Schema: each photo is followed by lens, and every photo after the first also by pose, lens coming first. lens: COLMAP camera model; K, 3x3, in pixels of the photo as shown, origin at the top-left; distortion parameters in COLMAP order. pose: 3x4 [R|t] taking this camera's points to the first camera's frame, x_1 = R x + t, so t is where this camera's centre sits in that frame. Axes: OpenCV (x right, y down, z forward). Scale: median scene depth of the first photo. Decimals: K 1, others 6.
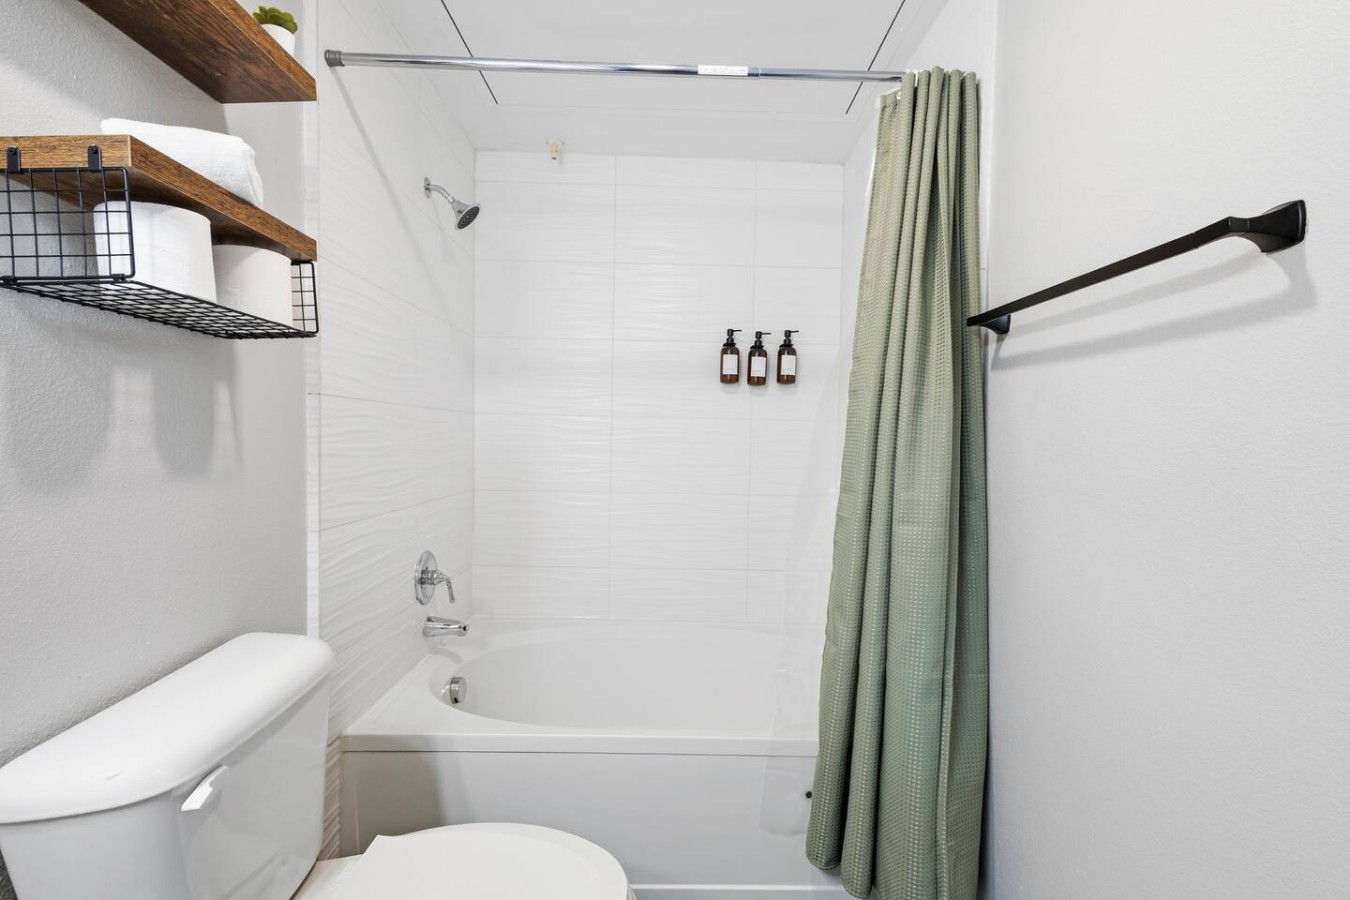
lens RADIAL K [[631.4, 0, 675.3], [0, 631.4, 453.2], [0, 0, 1]] dist [0.013176, -0.001750]
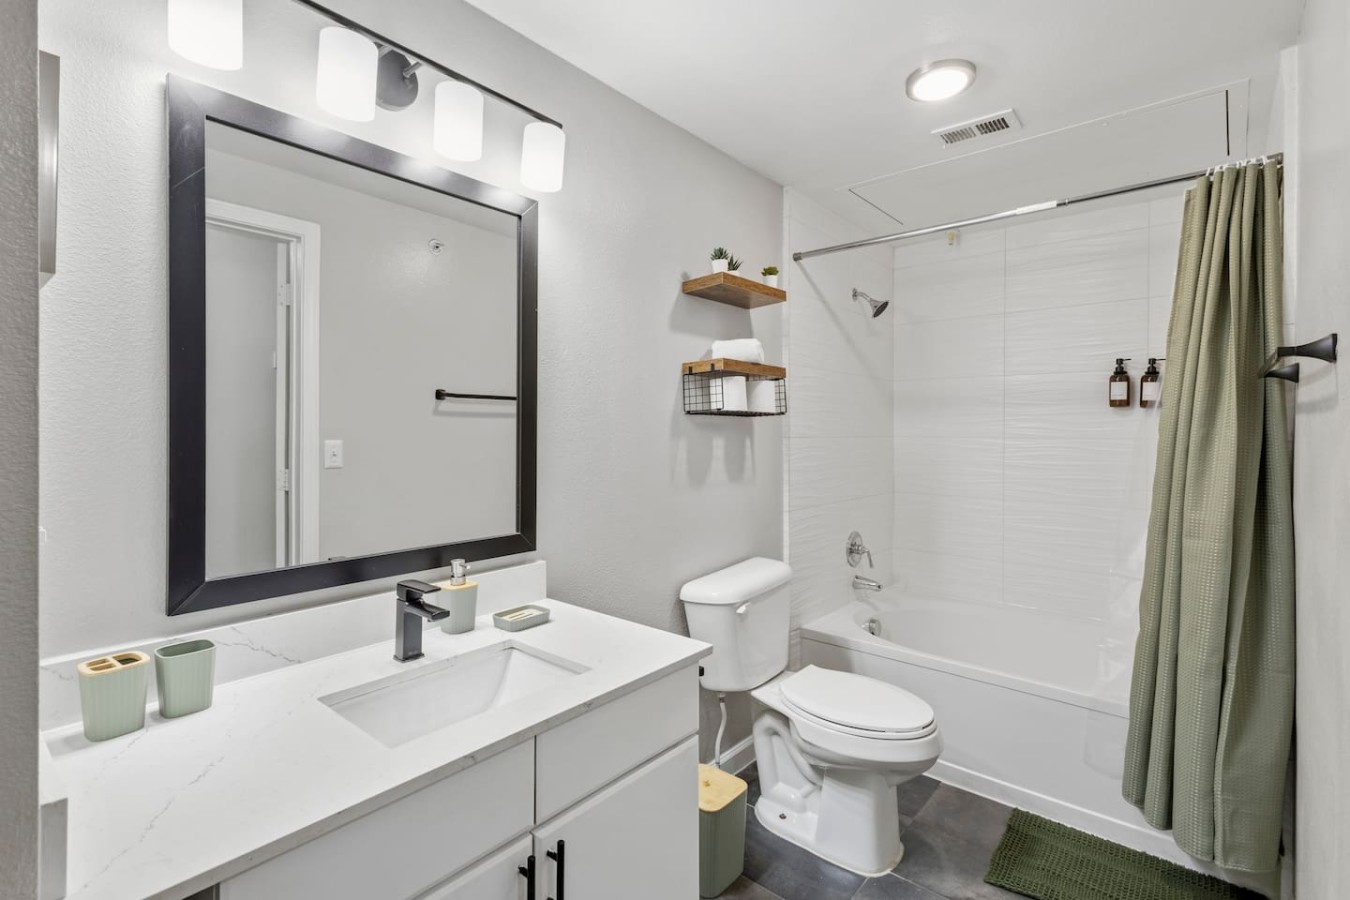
lens RADIAL K [[631.4, 0, 684.9], [0, 631.4, 428.3], [0, 0, 1]] dist [0.013176, -0.001750]
pose [[0.761520, -0.016180, -0.647939, 0.396452], [-0.007520, 0.999401, -0.033795, -0.053438], [0.648097, 0.030608, 0.760942, -0.595053]]
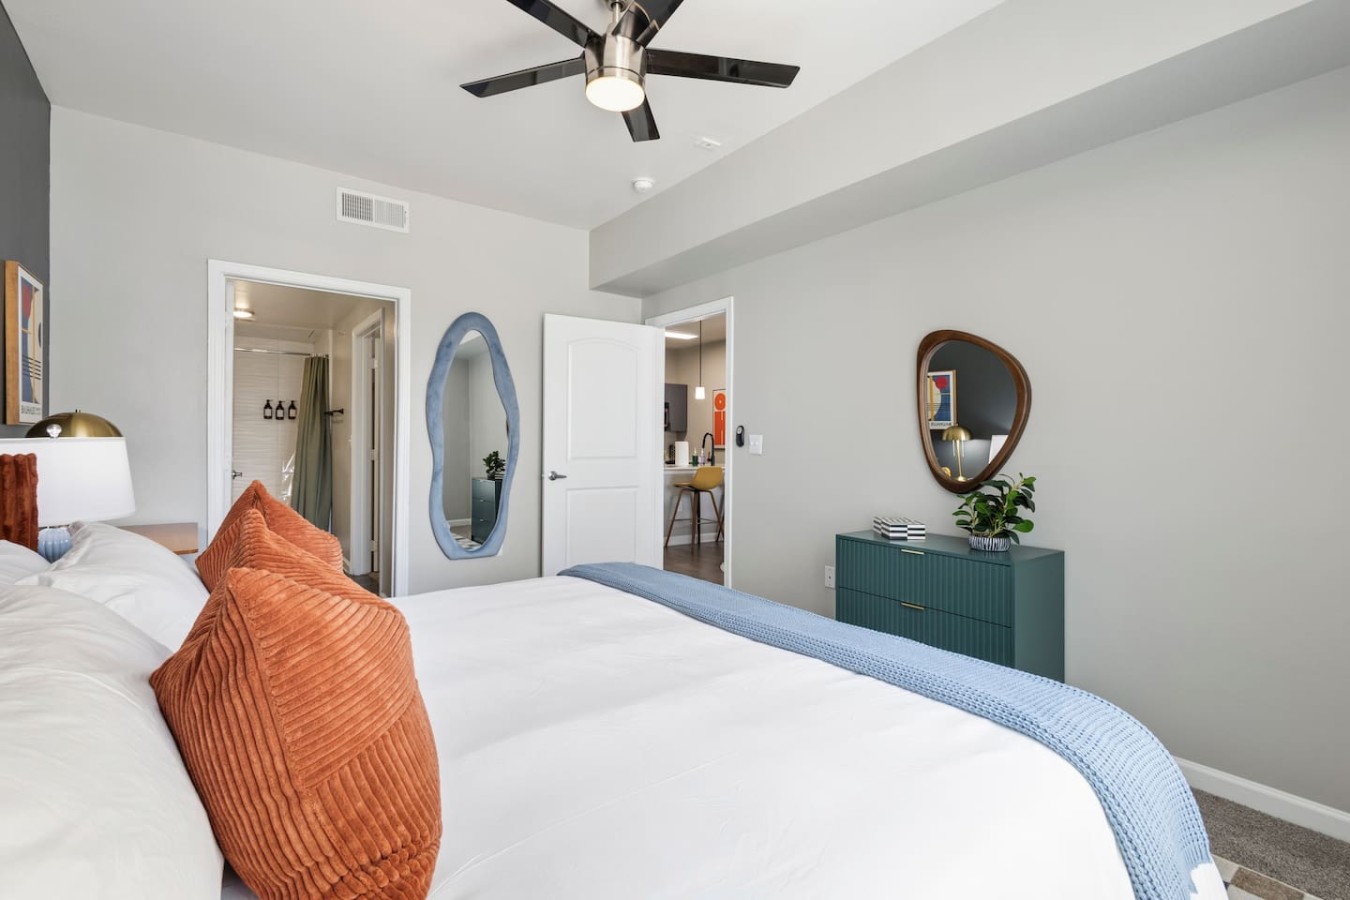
lens RADIAL K [[631.4, 0, 676.7], [0, 631.4, 442.9], [0, 0, 1]] dist [0.013176, -0.001750]
pose [[0.817887, -0.003052, 0.575371, -0.086228], [0.013398, 0.999816, -0.013741, 0.098579], [-0.575223, 0.018948, 0.817777, -4.052220]]
